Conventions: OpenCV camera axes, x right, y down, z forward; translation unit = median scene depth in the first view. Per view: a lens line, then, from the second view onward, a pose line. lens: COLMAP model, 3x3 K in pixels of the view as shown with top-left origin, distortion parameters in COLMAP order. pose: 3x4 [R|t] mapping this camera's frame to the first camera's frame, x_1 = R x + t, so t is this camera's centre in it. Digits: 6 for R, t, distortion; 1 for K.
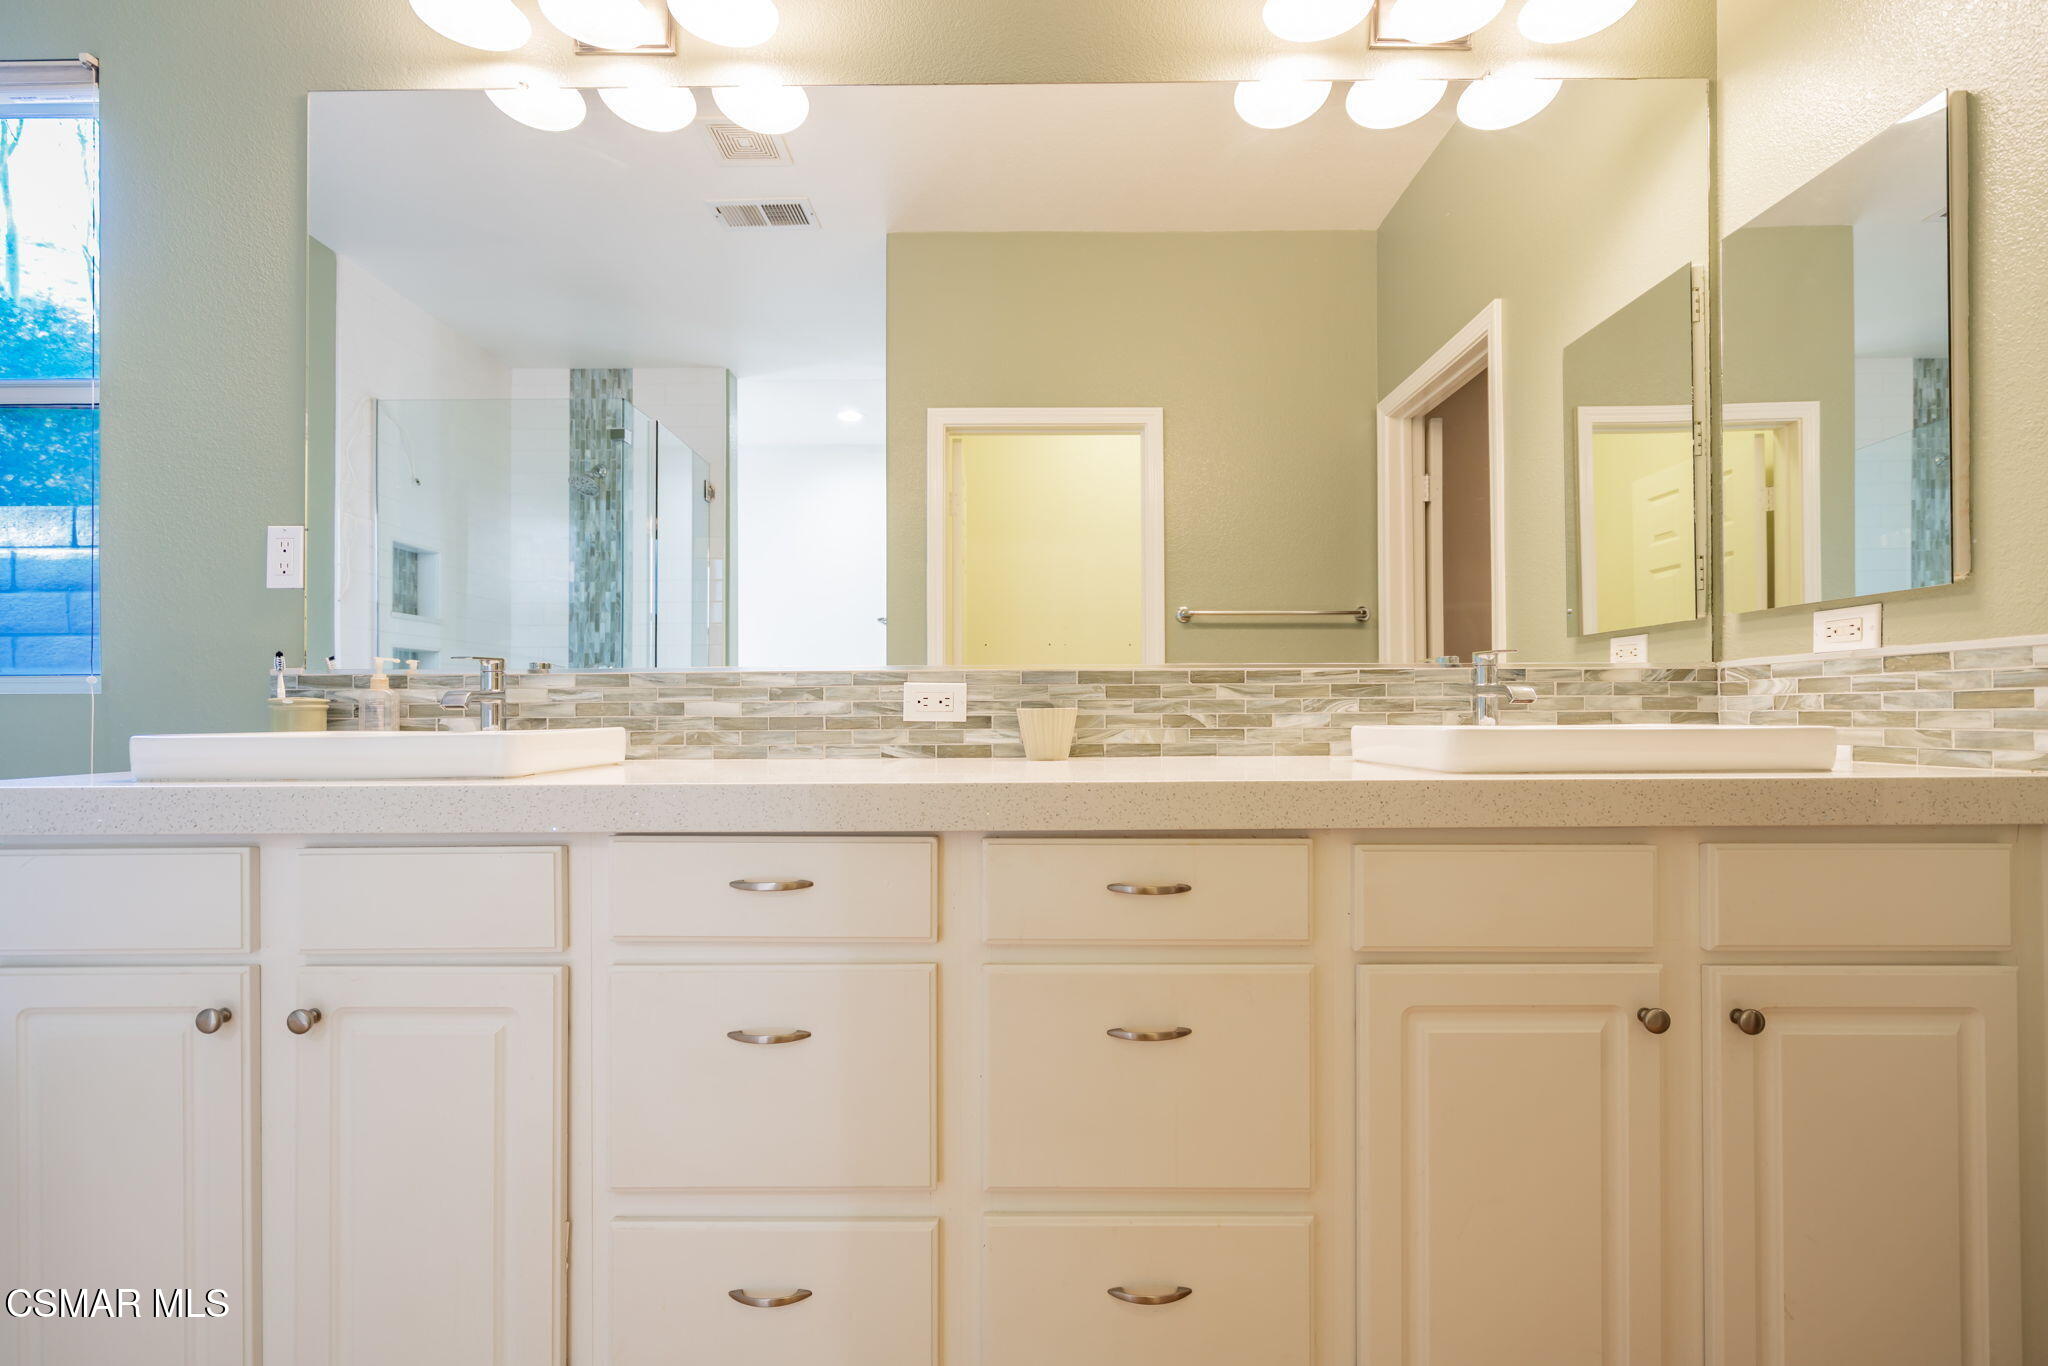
lens RADIAL K [[936.8, 0, 1017.2], [0, 936.8, 696.2], [0, 0, 1]] dist [-0.001676, 0.000221]
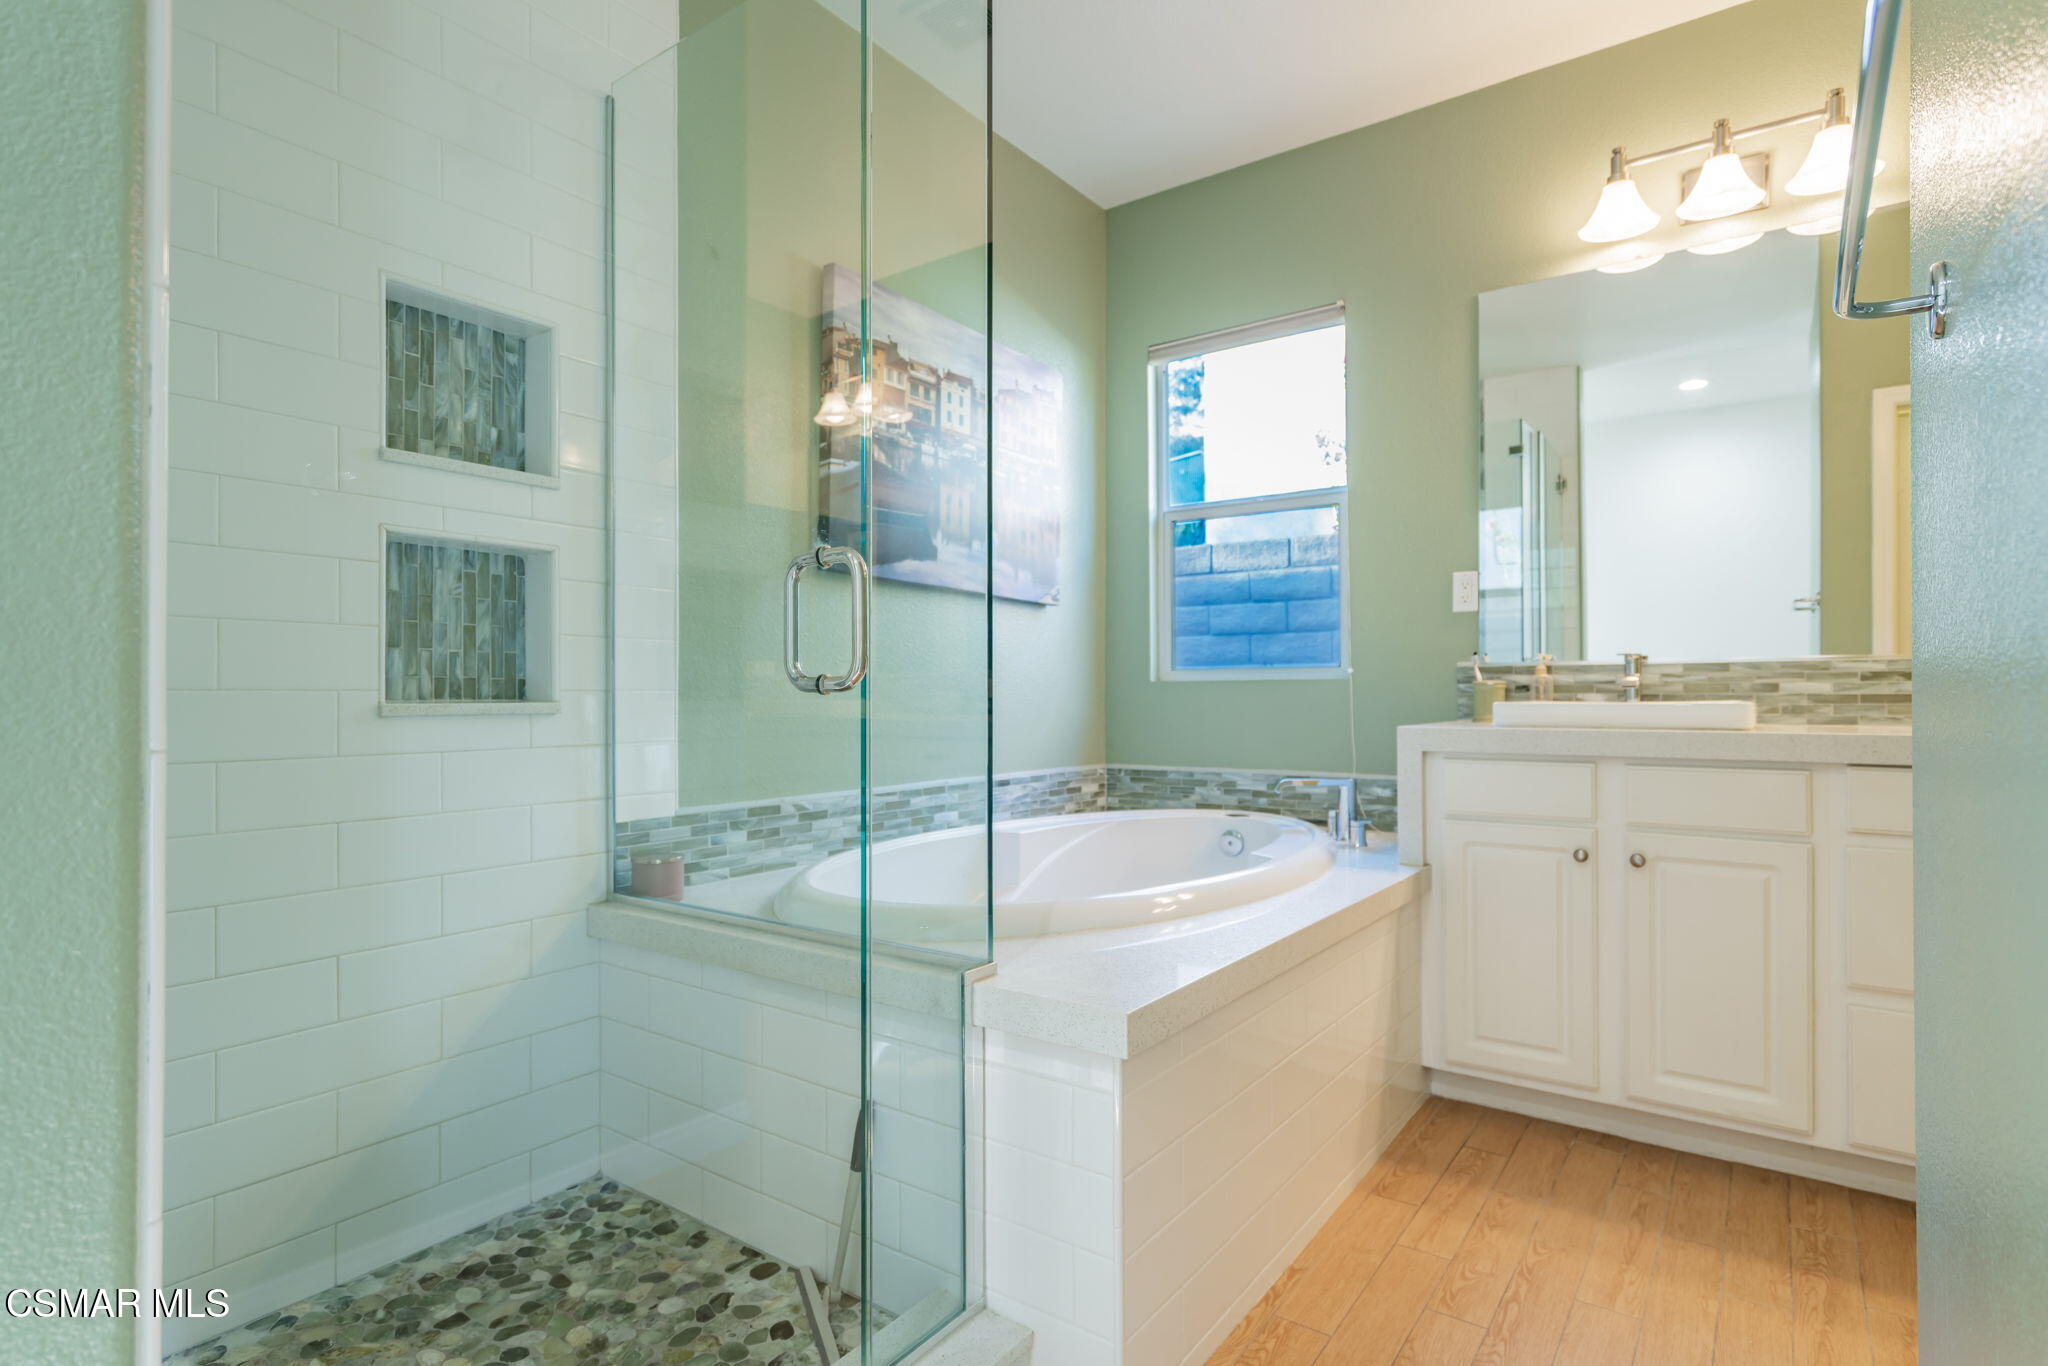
lens RADIAL K [[1039.1, 0, 1024.0], [0, 1039.1, 683.0], [0, 0, 1]] dist [0.000820, 0.000283]
pose [[0.813181, -0.001831, -0.582008, -0.369894], [0.007641, 0.999942, 0.007529, -0.013025], [0.581961, -0.010570, 0.813148, -0.868983]]
